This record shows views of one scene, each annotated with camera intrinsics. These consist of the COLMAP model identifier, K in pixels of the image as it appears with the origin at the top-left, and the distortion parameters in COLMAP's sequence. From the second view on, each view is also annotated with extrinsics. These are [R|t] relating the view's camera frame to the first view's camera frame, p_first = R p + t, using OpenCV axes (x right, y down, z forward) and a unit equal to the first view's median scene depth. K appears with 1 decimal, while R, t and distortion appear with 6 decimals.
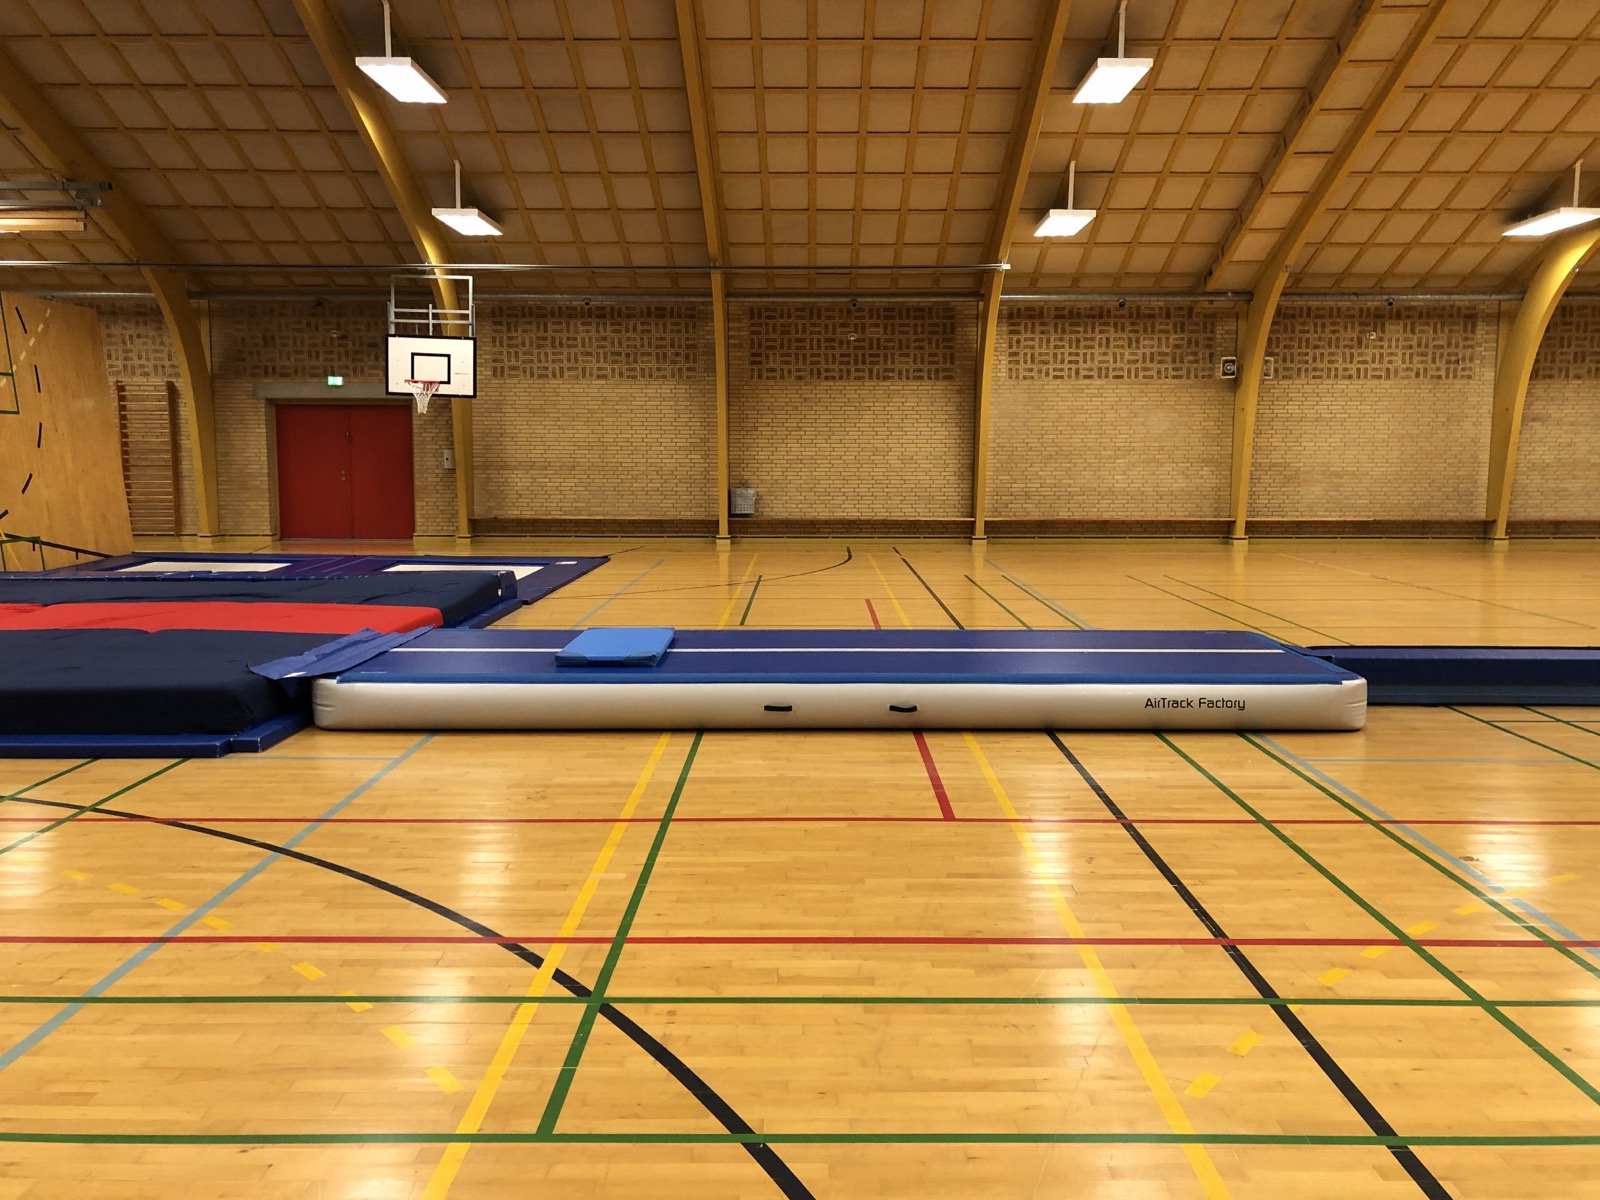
lens RADIAL K [[1276.0, 0, 800.0], [0, 1276.0, 600.0], [0, 0, 1]] dist [0.032030, -0.035602]
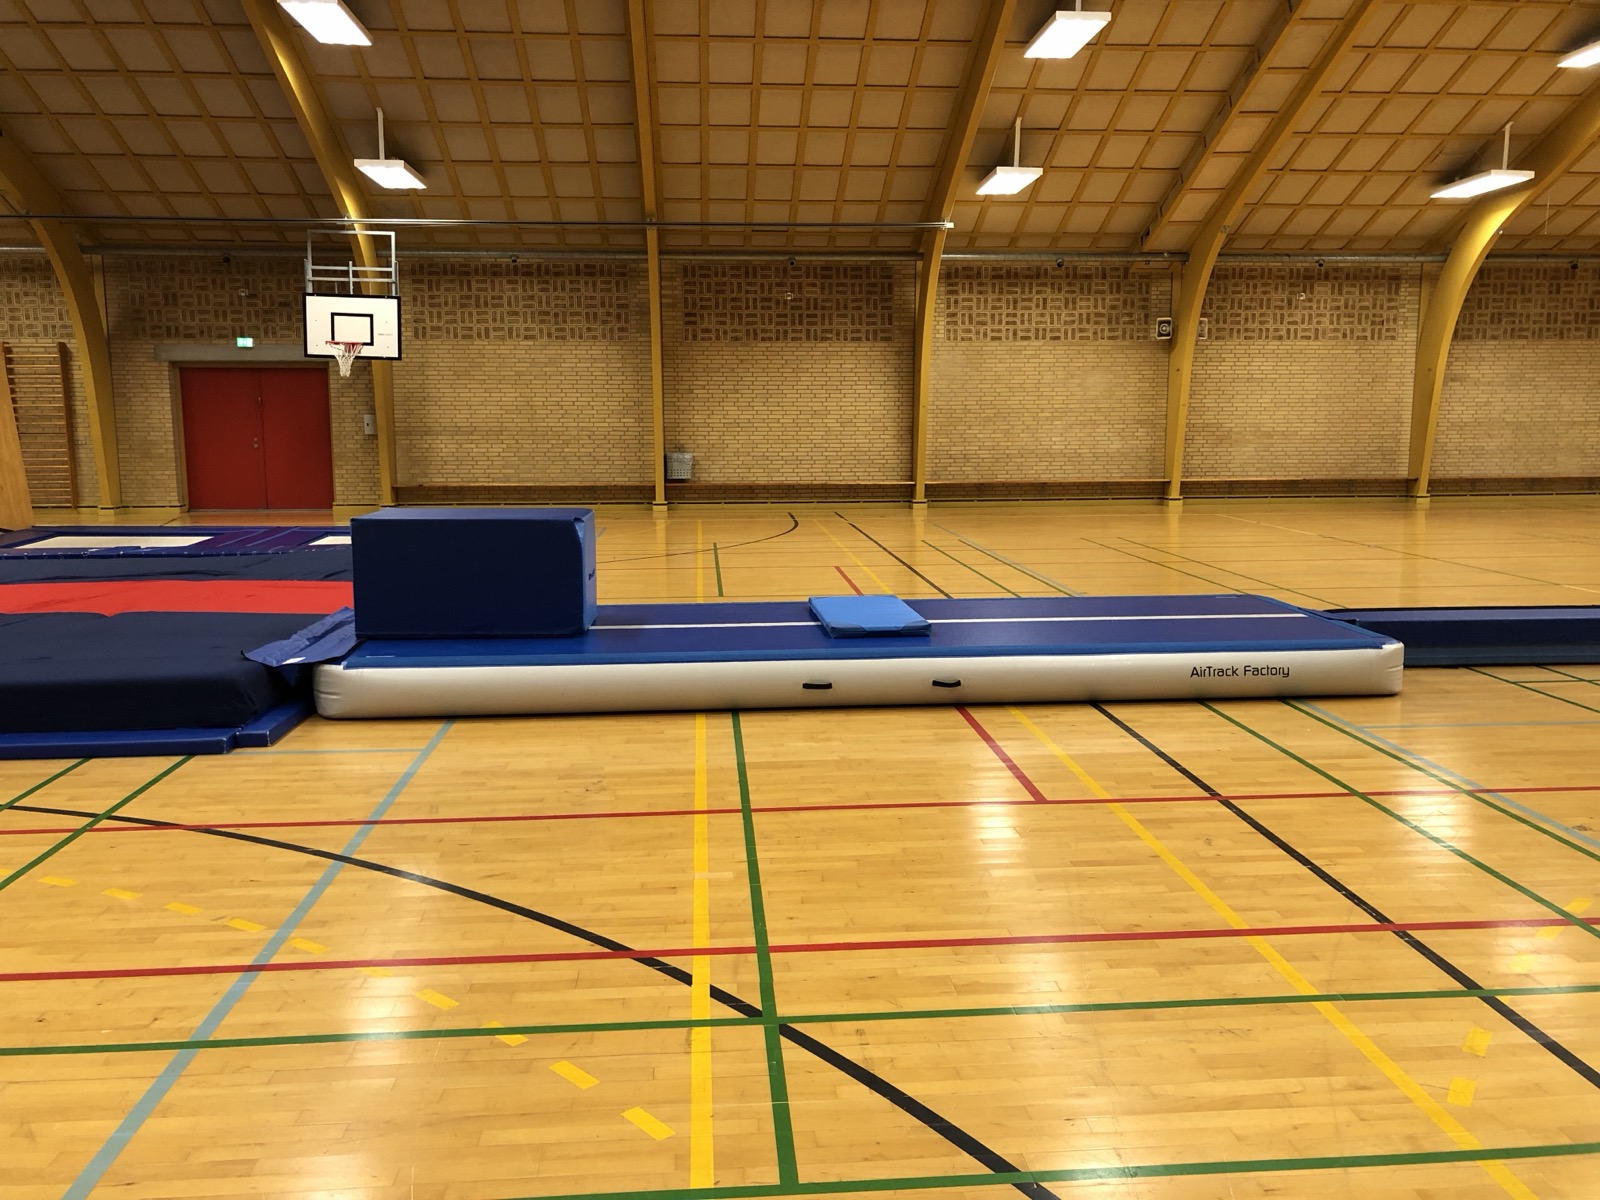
lens RADIAL K [[1280.5, 0, 794.6], [0, 1280.5, 599.7], [0, 0, 1]] dist [0.024219, -0.019787]
pose [[0.996673, -0.016664, 0.079787, -0.036724], [0.014390, 0.999476, 0.028993, -0.002599], [-0.080229, -0.027749, 0.996390, 0.016002]]
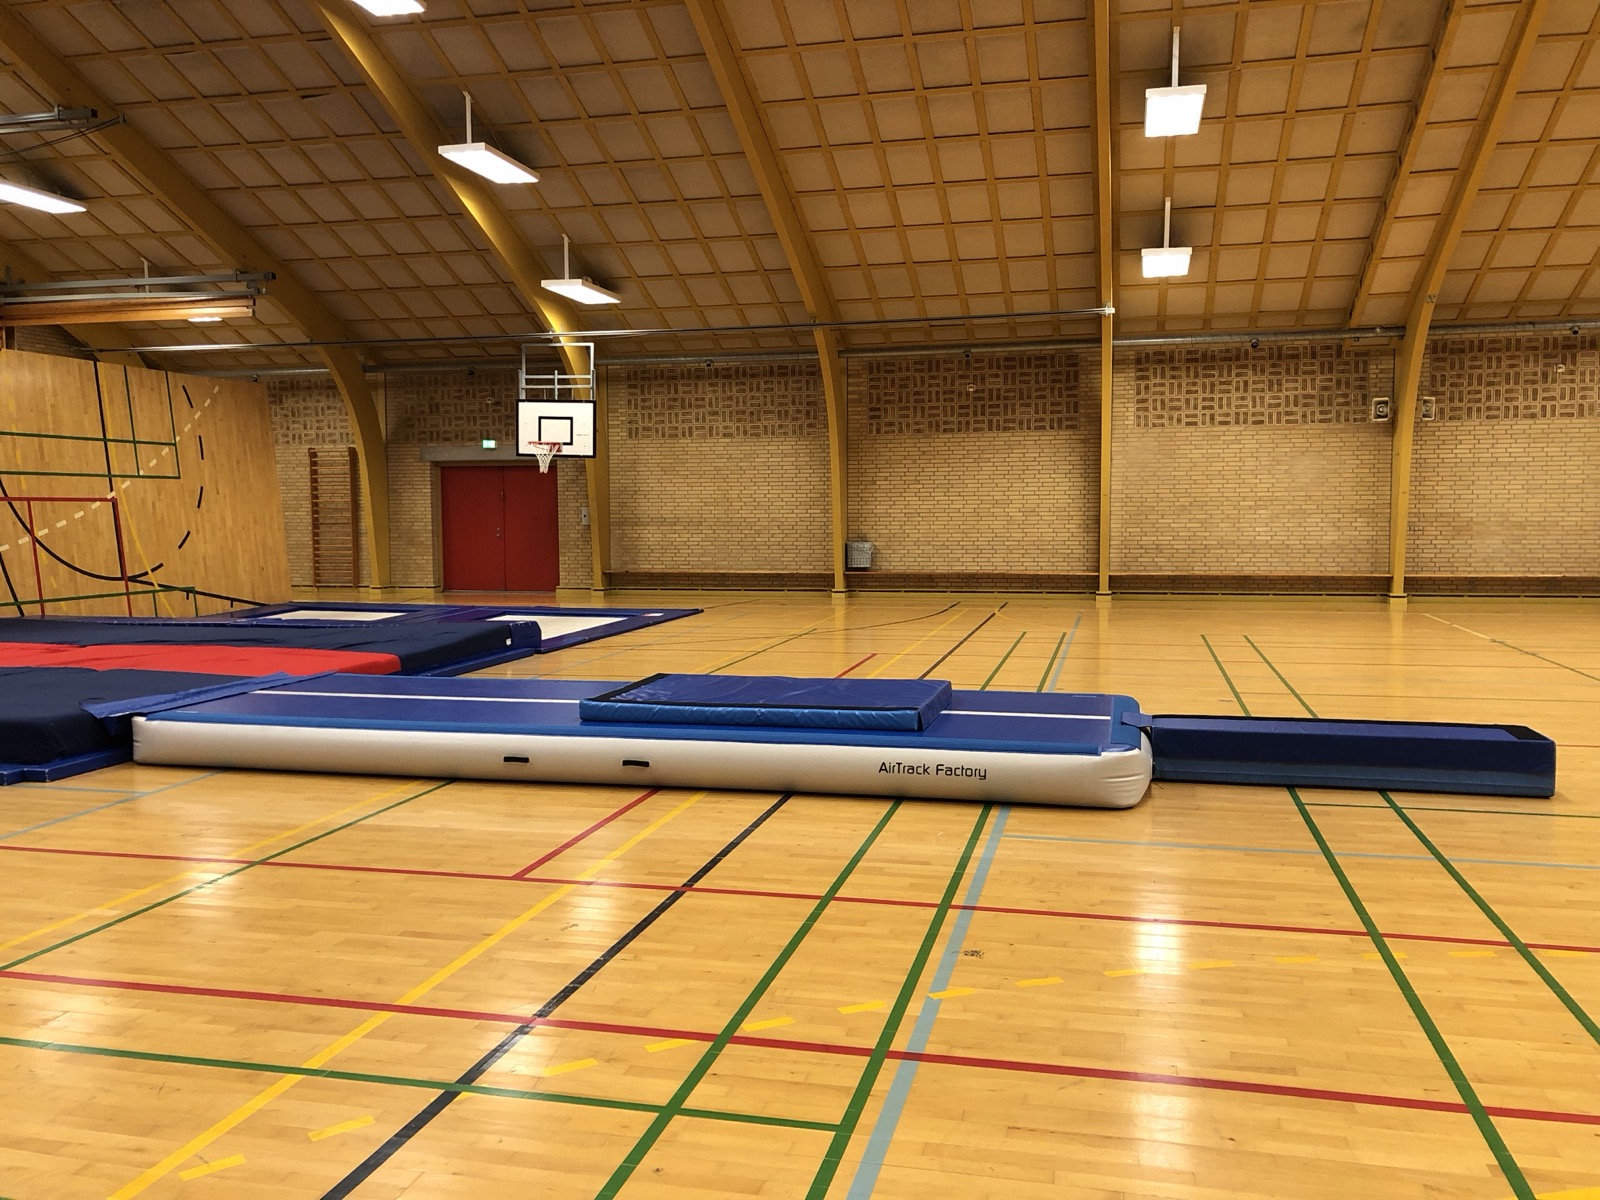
lens RADIAL K [[1274.9, 0, 808.2], [0, 1274.9, 604.0], [0, 0, 1]] dist [0.013275, 0.007845]
pose [[0.973702, 0.008267, -0.227674, 0.143101], [-0.017429, 0.999116, -0.038259, -0.000655], [0.227157, 0.041221, 0.972985, 0.025624]]
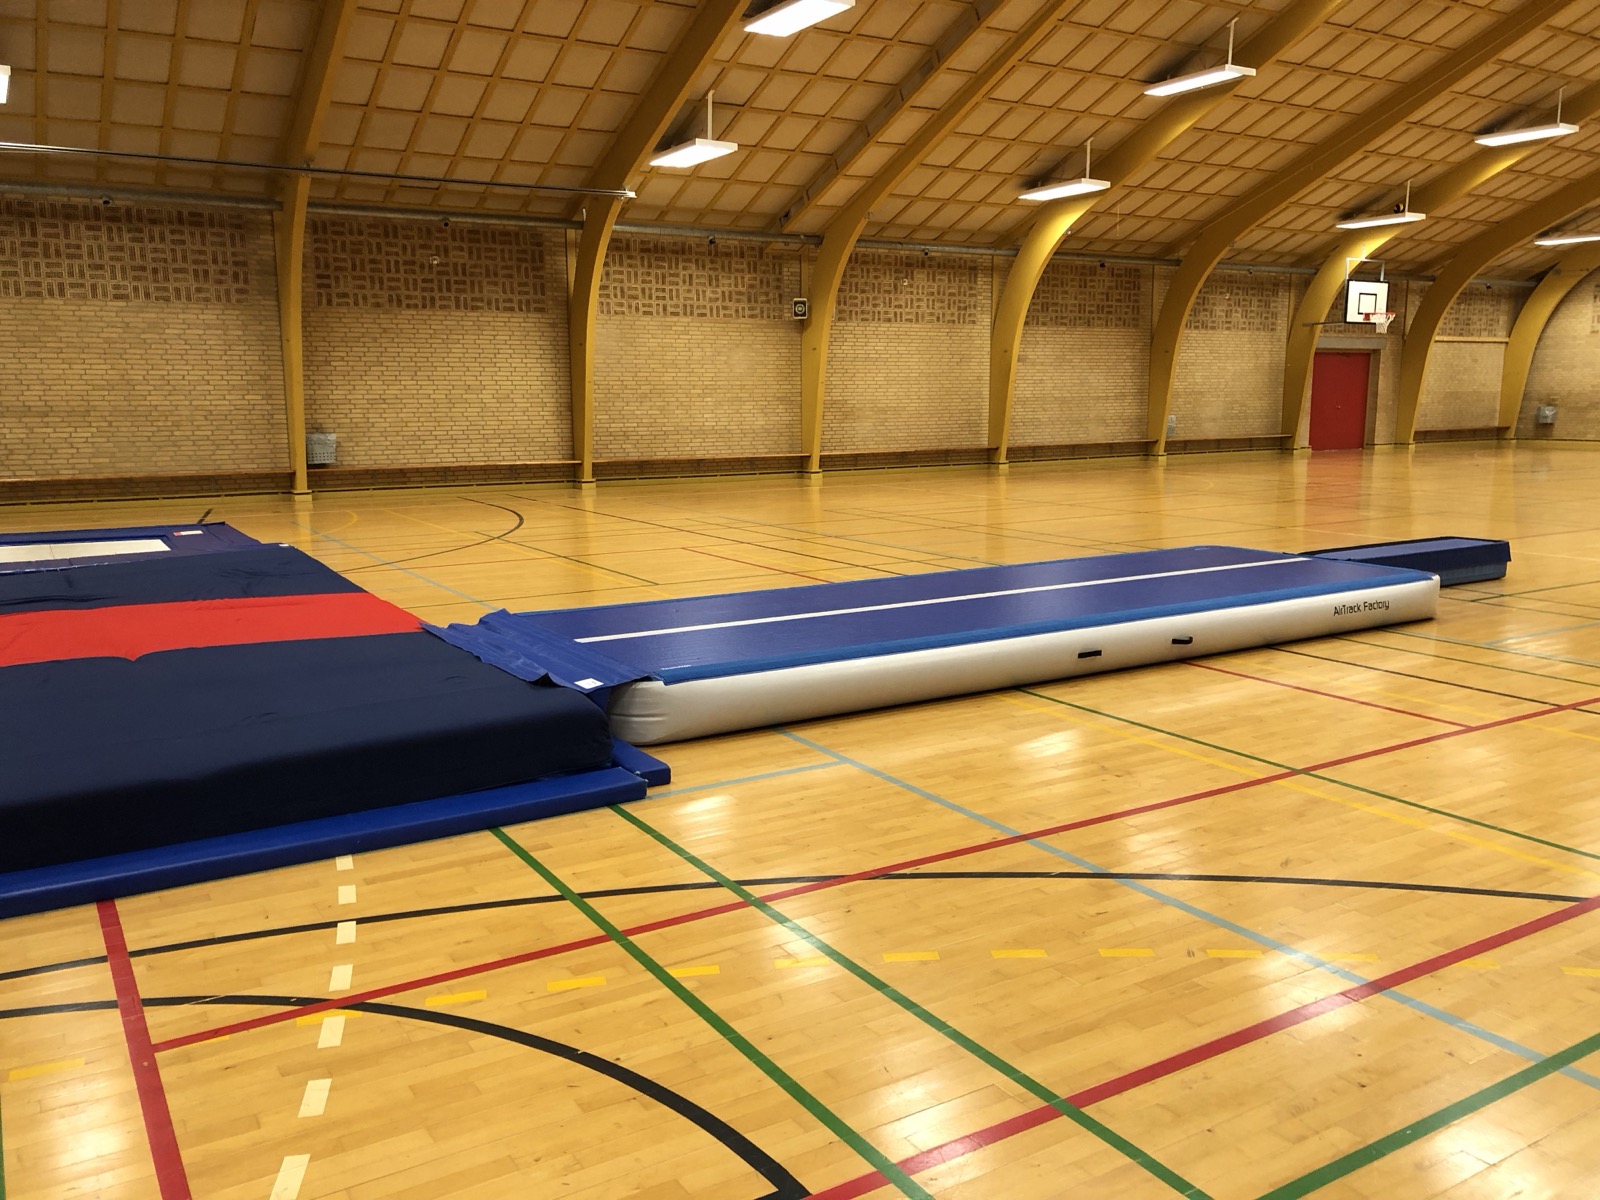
lens RADIAL K [[1294.4, 0, 787.3], [0, 1294.4, 593.7], [0, 0, 1]] dist [0.039434, -0.050167]
pose [[0.852701, -0.087448, 0.515027, -0.235633], [0.067894, 0.996079, 0.056719, -0.010125], [-0.517968, -0.013396, 0.855295, 0.097031]]
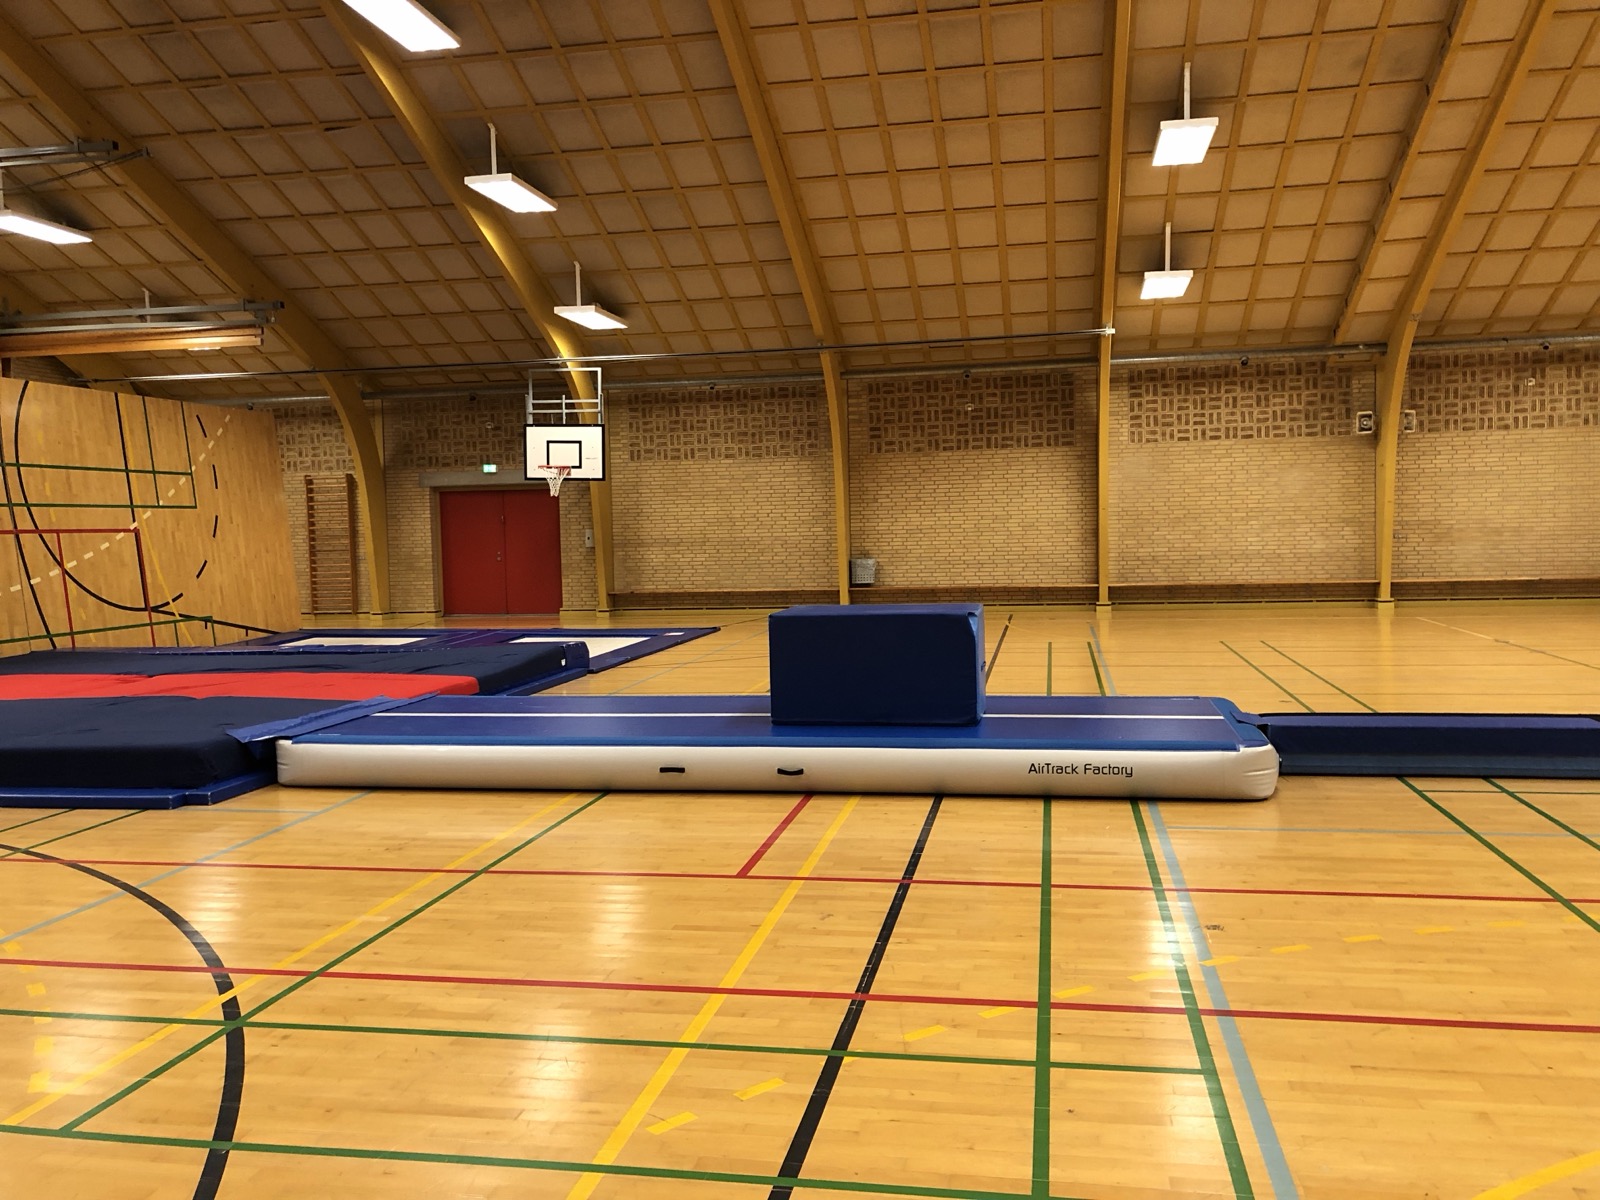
lens RADIAL K [[1274.9, 0, 808.2], [0, 1274.9, 604.0], [0, 0, 1]] dist [0.013275, 0.007845]
pose [[0.983756, -0.015123, -0.178875, 0.093011], [0.005729, 0.998582, -0.052918, 0.001737], [0.179422, 0.051034, 0.982448, -0.003748]]
